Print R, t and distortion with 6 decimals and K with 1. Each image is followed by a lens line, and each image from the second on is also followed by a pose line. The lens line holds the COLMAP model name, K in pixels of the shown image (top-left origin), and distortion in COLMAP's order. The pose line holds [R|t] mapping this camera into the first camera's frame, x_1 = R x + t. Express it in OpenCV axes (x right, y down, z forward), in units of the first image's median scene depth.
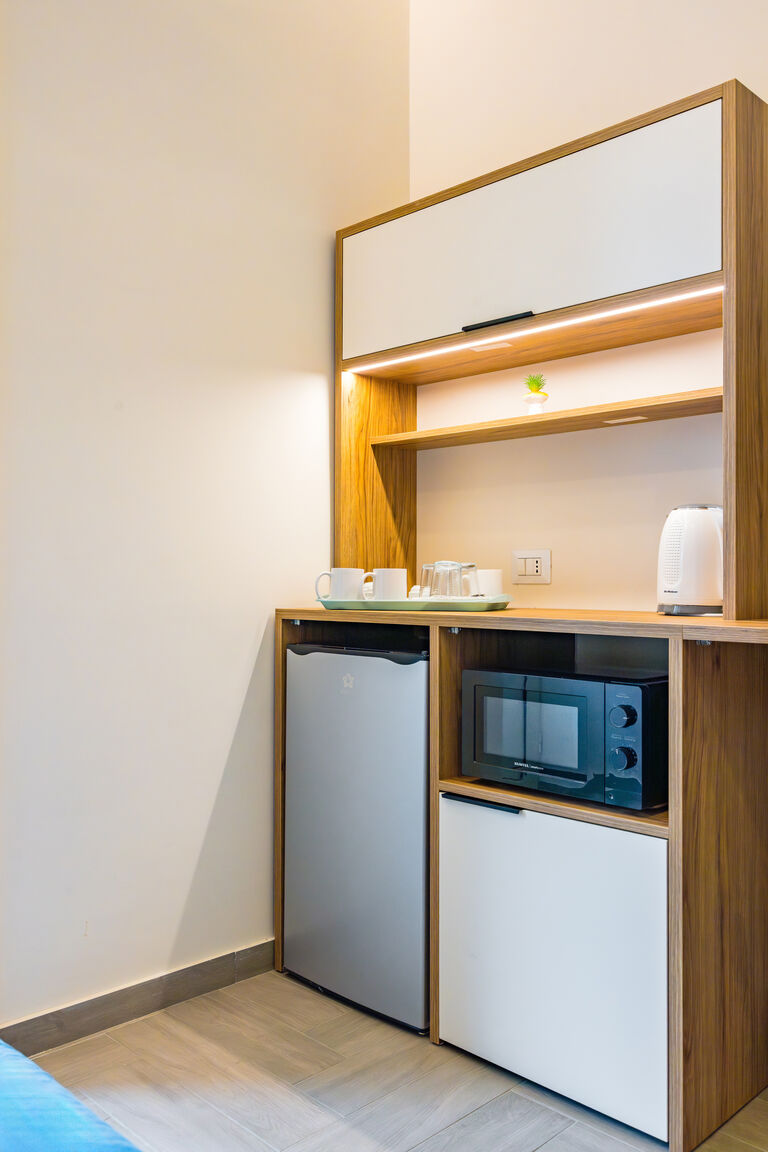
lens RADIAL K [[979.7, 0, 381.4], [0, 979.7, 571.0], [0, 0, 1]] dist [-0.005664, 0.013861]
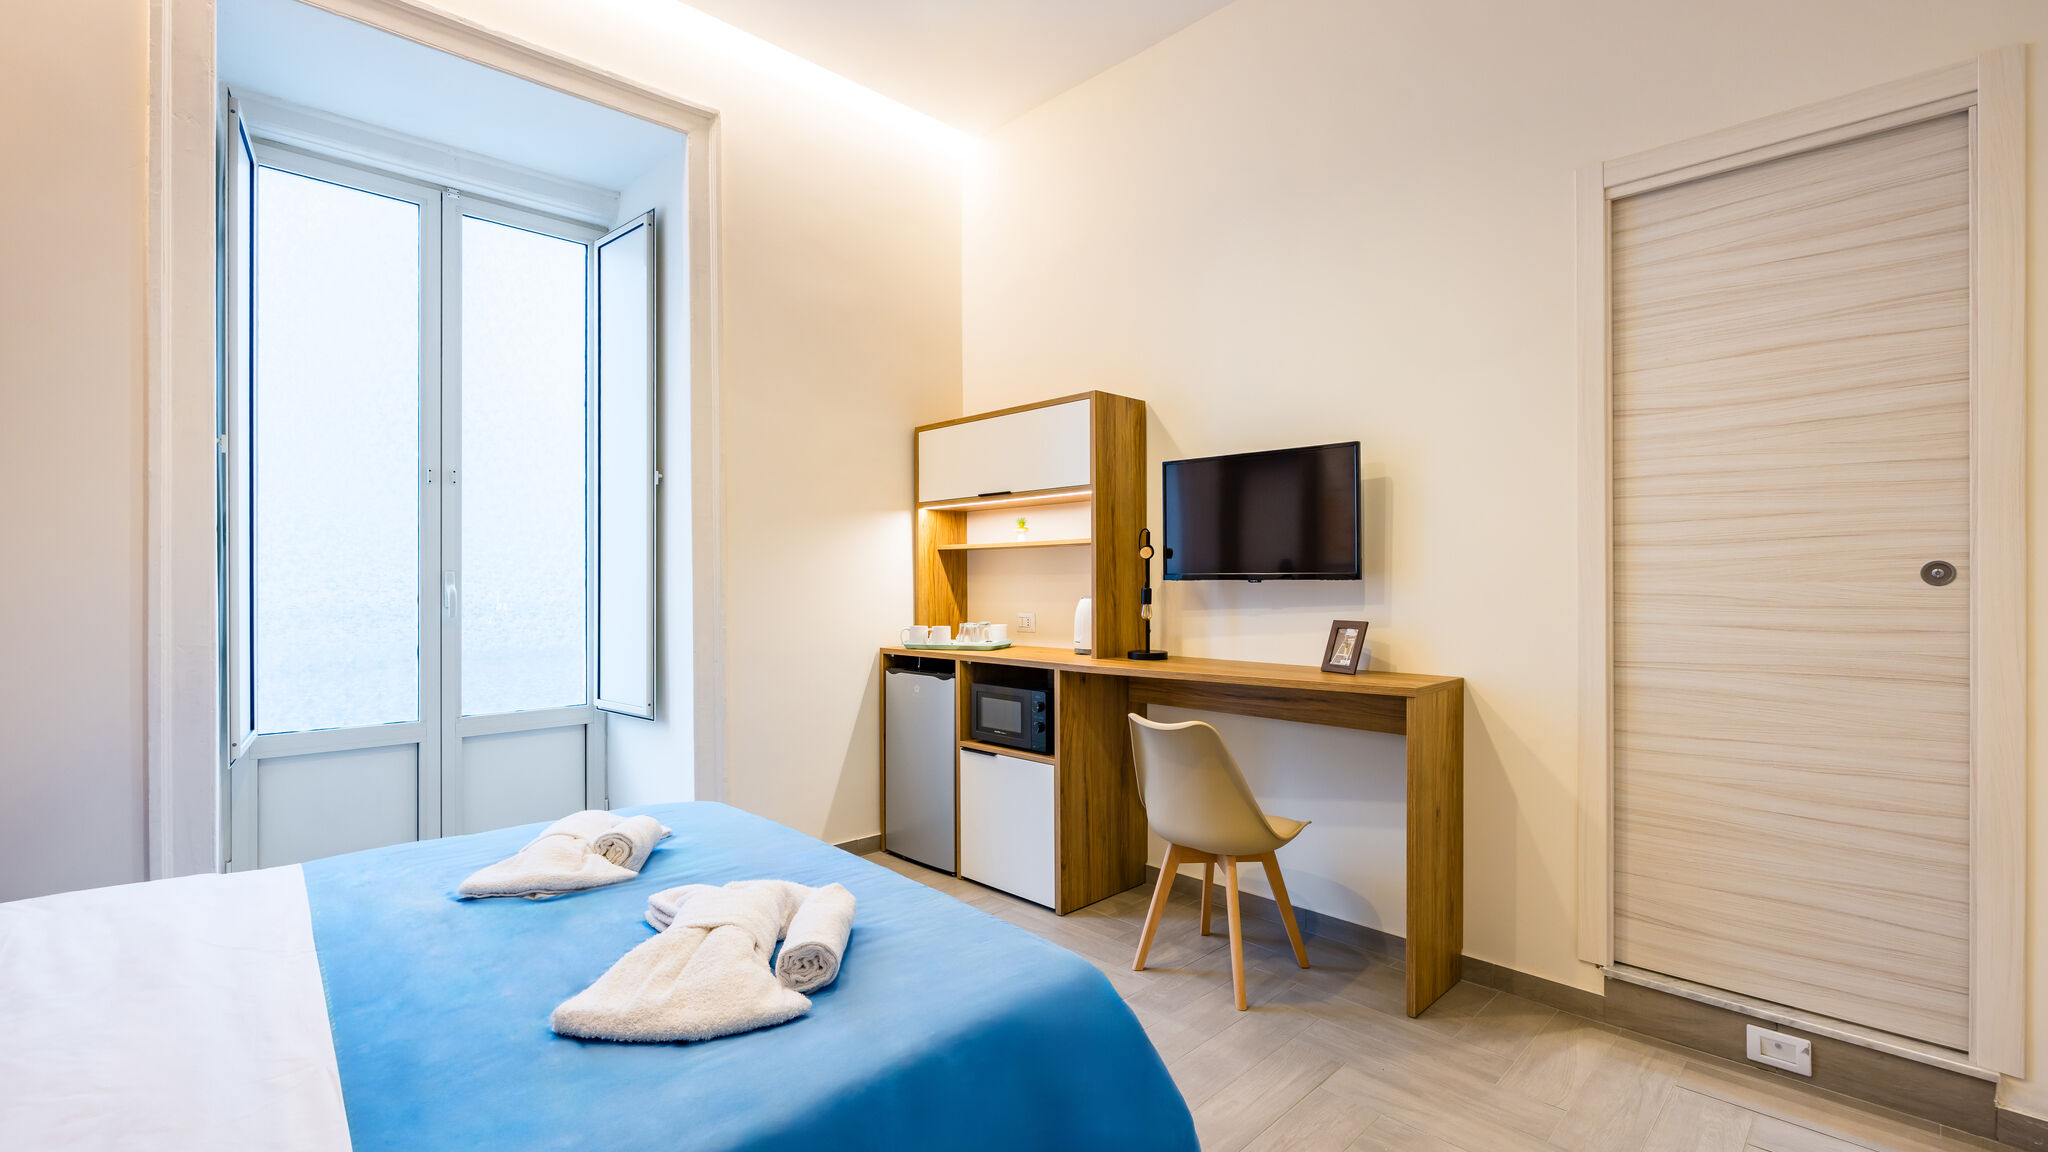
lens RADIAL K [[954.0, 0, 1031.0], [0, 954.0, 566.6], [0, 0, 1]] dist [0.004359, 0.000085]
pose [[0.999837, -0.009934, -0.015051, 0.209457], [0.009914, 0.999950, -0.001427, -0.112696], [0.015065, 0.001277, 0.999886, -0.789984]]
